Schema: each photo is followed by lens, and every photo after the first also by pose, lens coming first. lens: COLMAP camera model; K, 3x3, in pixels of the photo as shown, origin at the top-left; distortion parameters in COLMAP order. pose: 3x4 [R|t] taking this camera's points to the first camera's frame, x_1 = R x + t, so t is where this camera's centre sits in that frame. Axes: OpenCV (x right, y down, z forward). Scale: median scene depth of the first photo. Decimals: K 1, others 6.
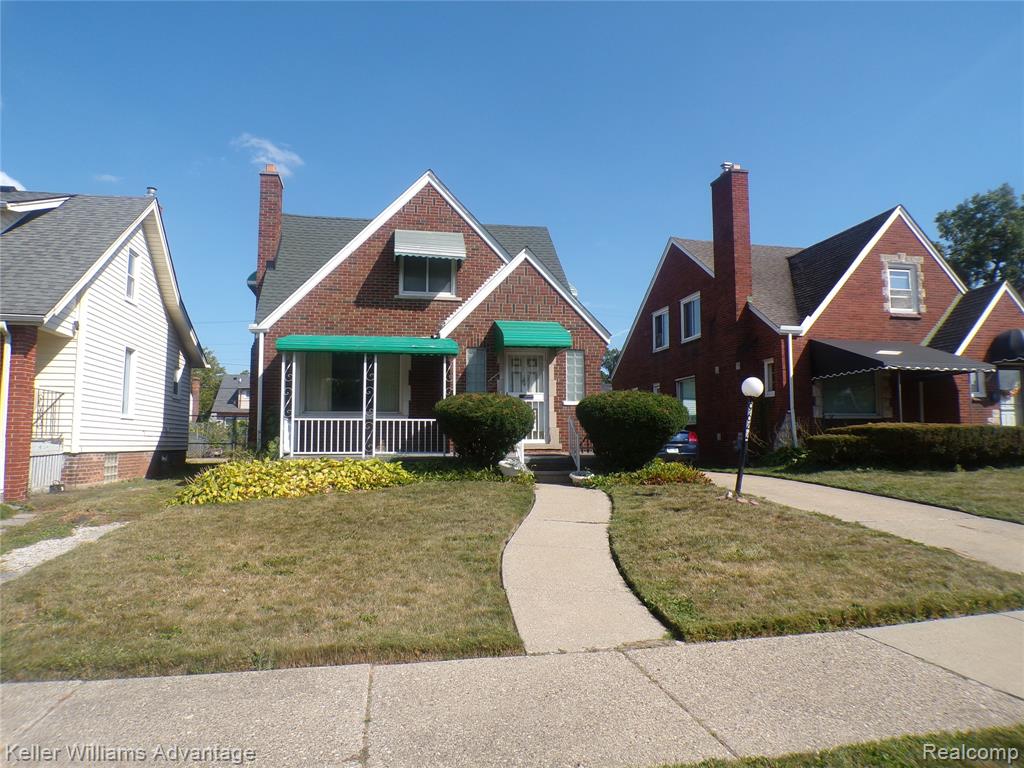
lens RADIAL K [[695.6, 0, 513.3], [0, 695.6, 381.1], [0, 0, 1]] dist [-0.037199, 0.006962]
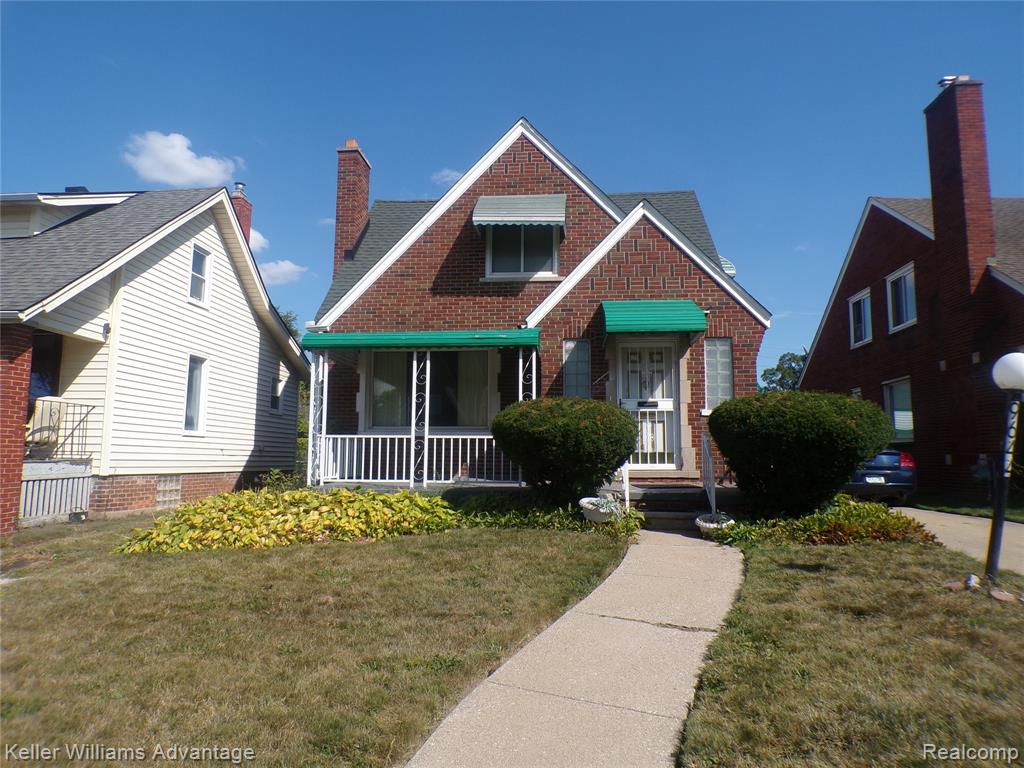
lens RADIAL K [[695.6, 0, 509.8], [0, 695.6, 382.4], [0, 0, 1]] dist [-0.037199, 0.006962]
pose [[0.960992, -0.022624, -0.275650, 0.080127], [0.016511, 0.999564, -0.024477, 0.014854], [0.276084, 0.018971, 0.960946, 0.266366]]
